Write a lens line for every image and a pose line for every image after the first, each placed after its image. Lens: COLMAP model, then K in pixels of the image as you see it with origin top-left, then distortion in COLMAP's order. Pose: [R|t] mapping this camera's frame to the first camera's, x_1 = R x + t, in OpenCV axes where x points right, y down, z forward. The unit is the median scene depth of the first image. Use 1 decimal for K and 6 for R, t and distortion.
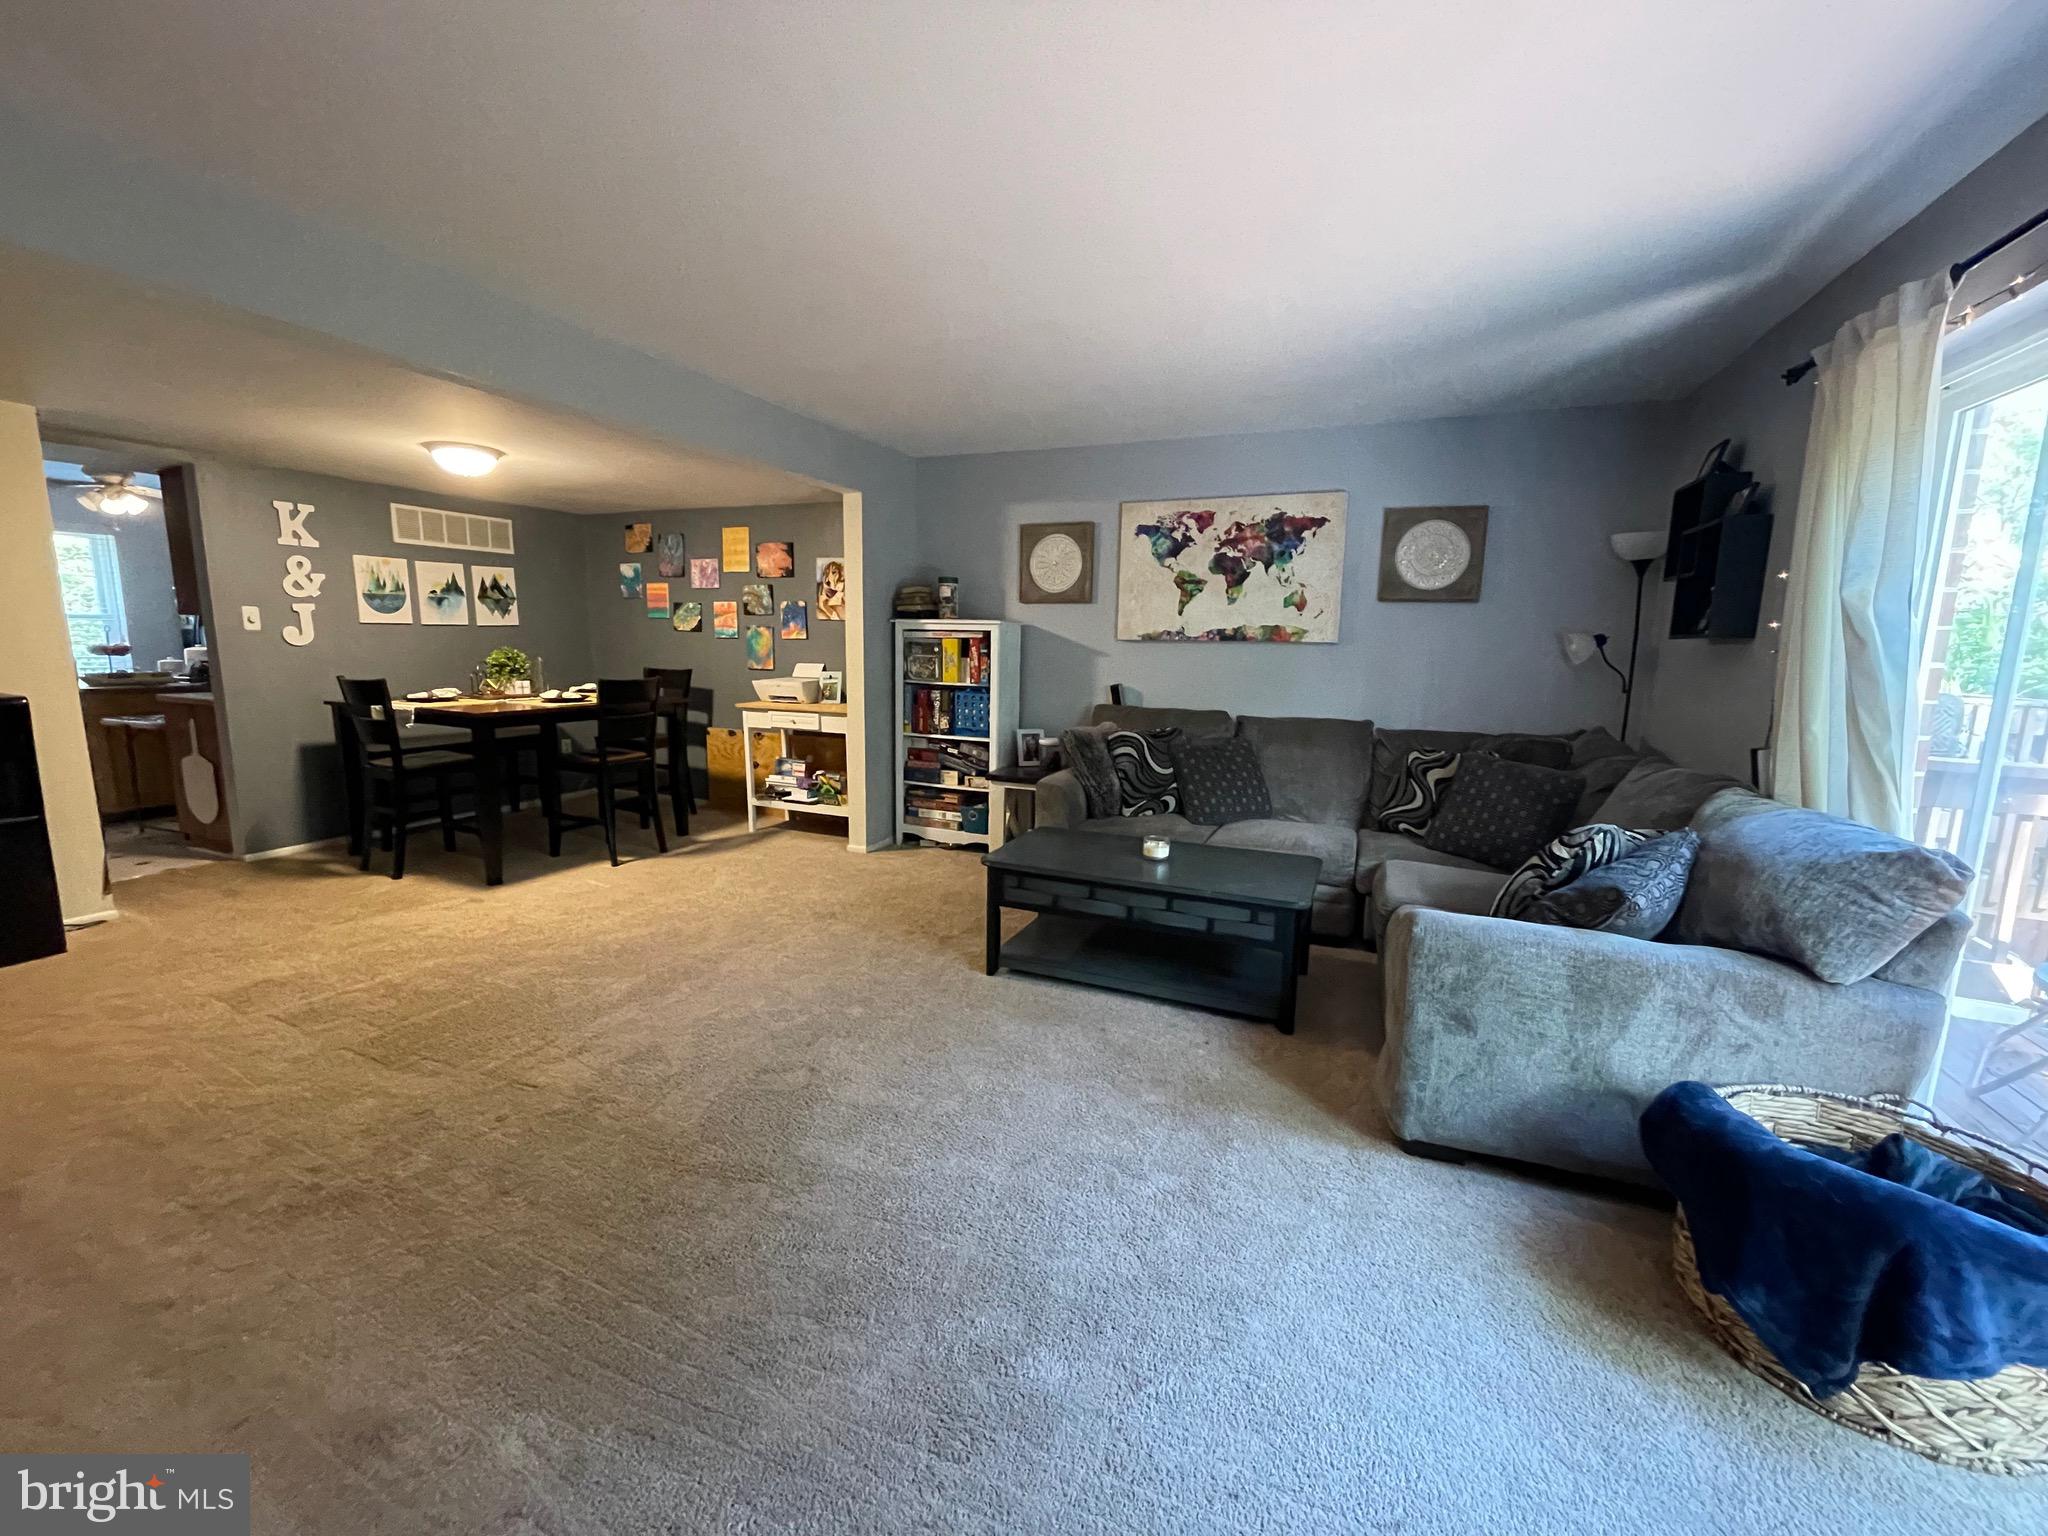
lens RADIAL K [[822.8, 0, 1024.0], [0, 822.8, 768.0], [0, 0, 1]] dist [-0.026827, 0.010127]
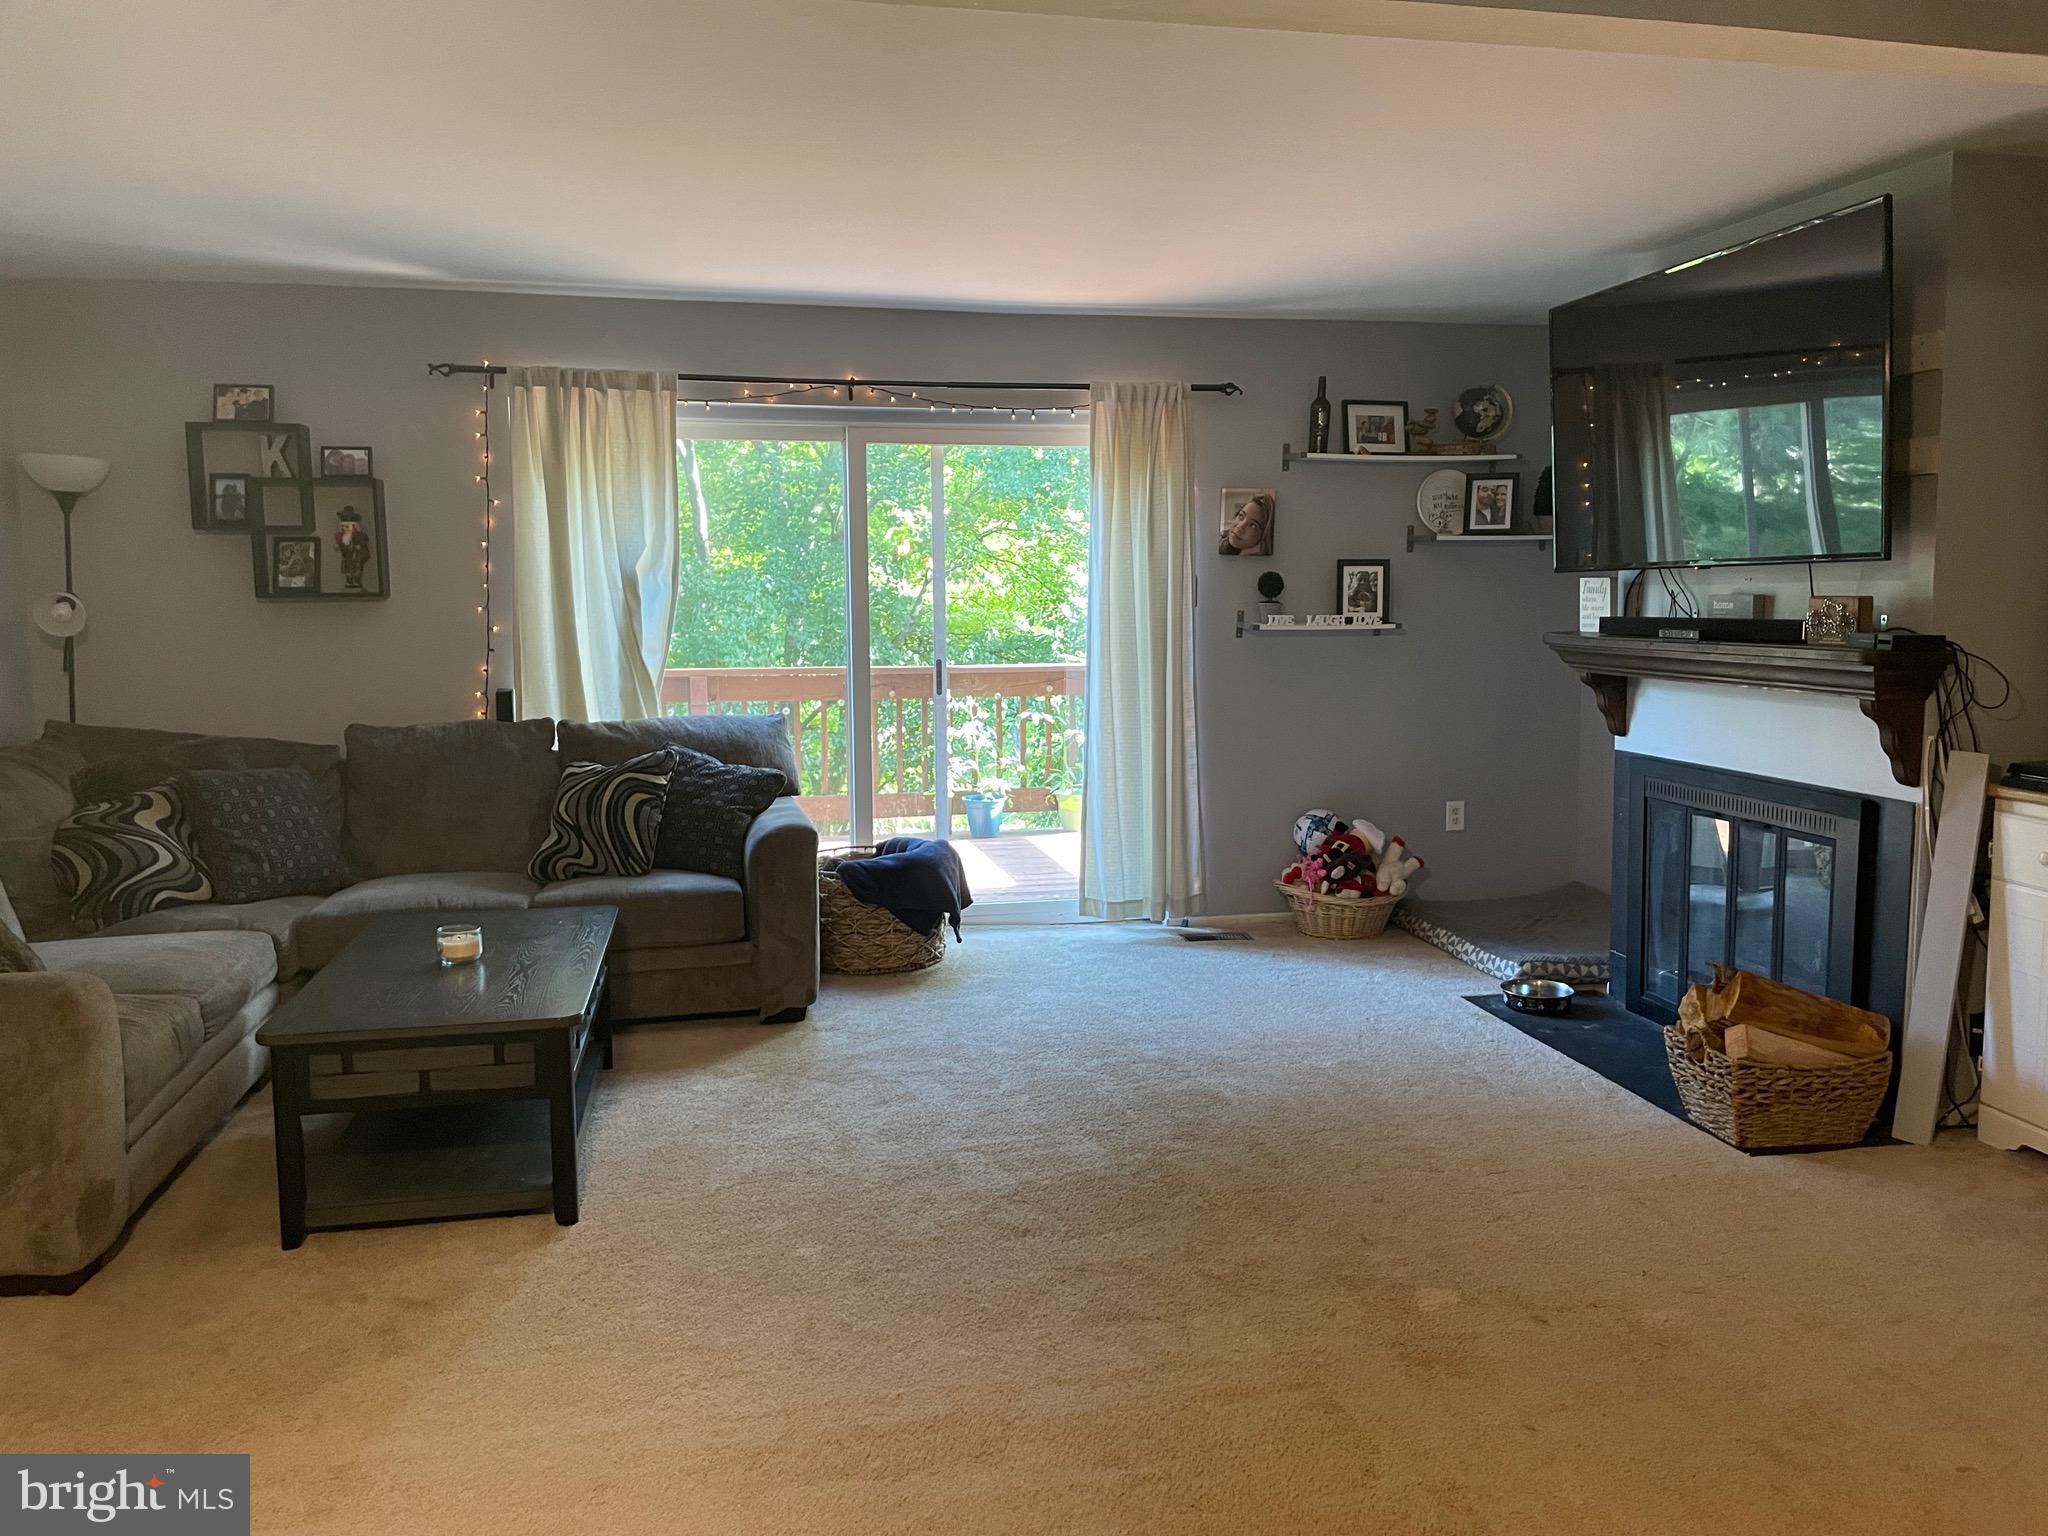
lens RADIAL K [[1537.1, 0, 1021.6], [0, 1537.1, 746.5], [0, 0, 1]] dist [0.103112, -0.164793]
pose [[-0.560243, -0.099748, 0.822300, -0.999225], [0.124880, 0.971205, 0.202893, -0.226681], [-0.818861, 0.216358, -0.531655, 1.180869]]
